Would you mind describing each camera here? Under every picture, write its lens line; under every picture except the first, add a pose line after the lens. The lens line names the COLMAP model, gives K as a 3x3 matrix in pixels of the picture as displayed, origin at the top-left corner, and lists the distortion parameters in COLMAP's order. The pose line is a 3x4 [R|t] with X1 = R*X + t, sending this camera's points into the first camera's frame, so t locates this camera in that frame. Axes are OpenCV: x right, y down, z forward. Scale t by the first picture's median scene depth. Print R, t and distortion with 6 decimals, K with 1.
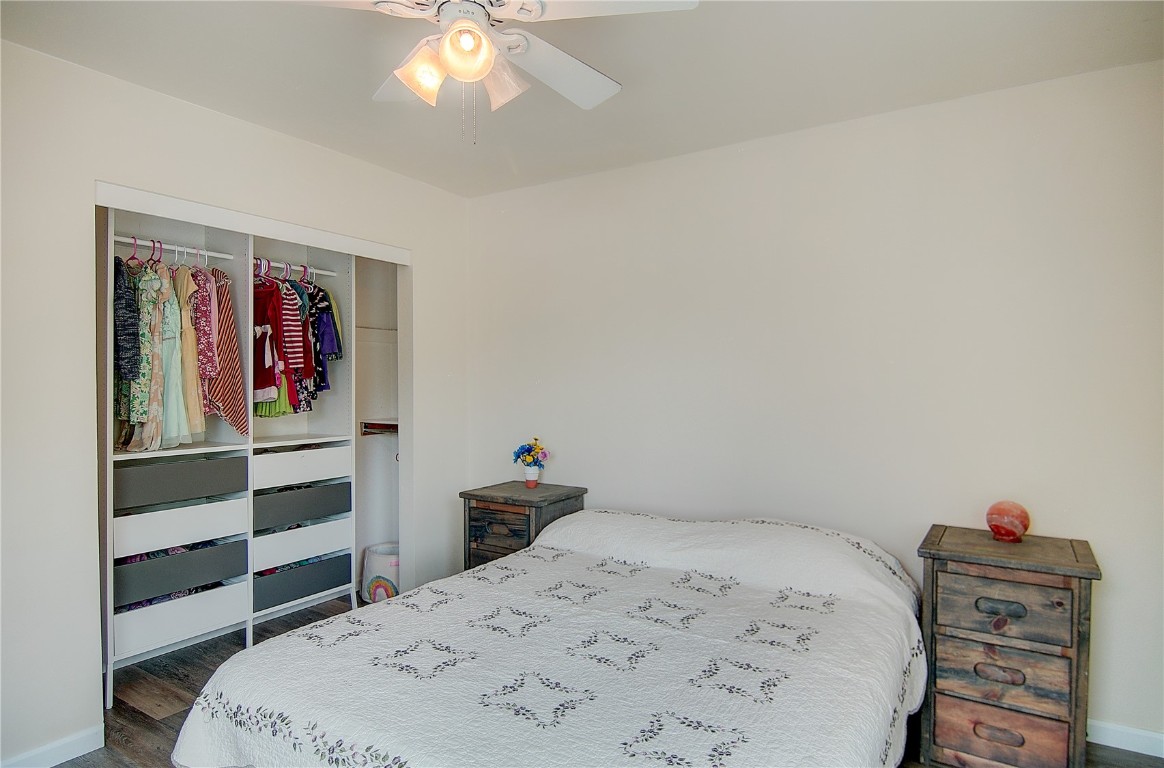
lens RADIAL K [[628.0, 0, 594.1], [0, 628.0, 390.4], [0, 0, 1]] dist [-0.003642, -0.015406]
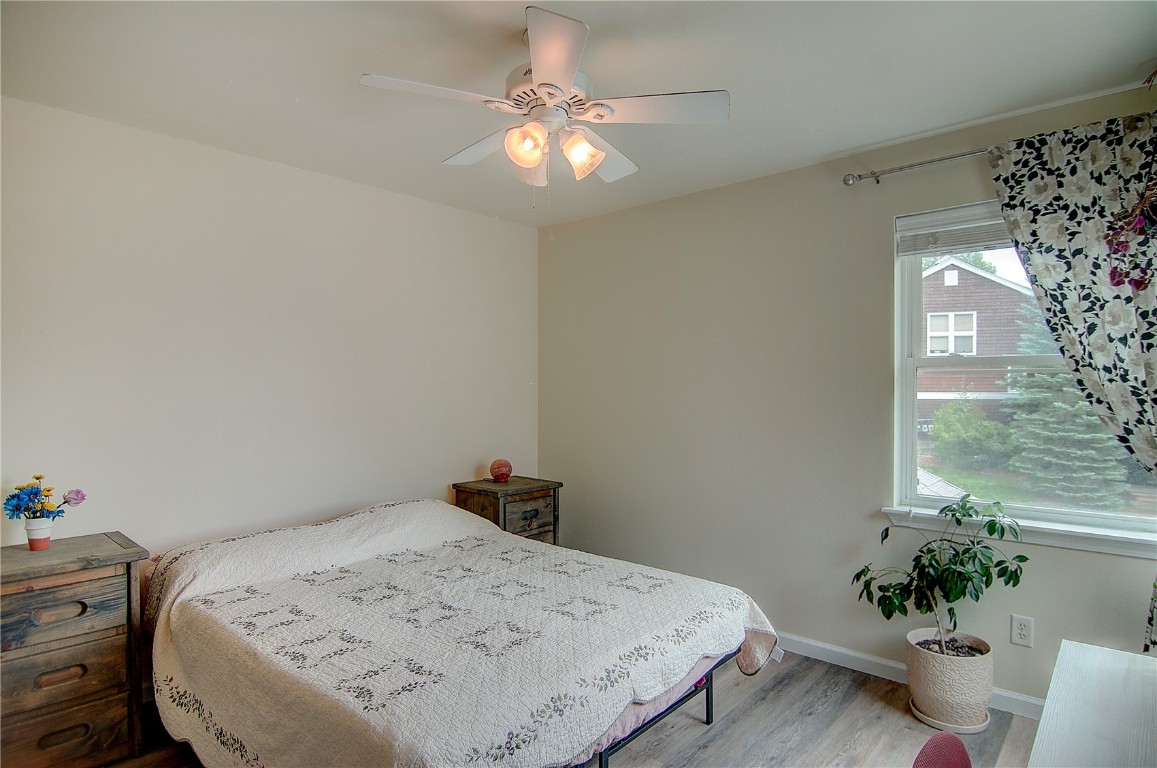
lens RADIAL K [[628.7, 0, 578.5], [0, 628.7, 384.0], [0, 0, 1]] dist [-0.017360, -0.000560]
pose [[0.172214, 0.005728, 0.985043, -1.043044], [0.016917, 0.999818, -0.008771, -0.009522], [-0.984914, 0.018175, 0.172086, 0.508990]]
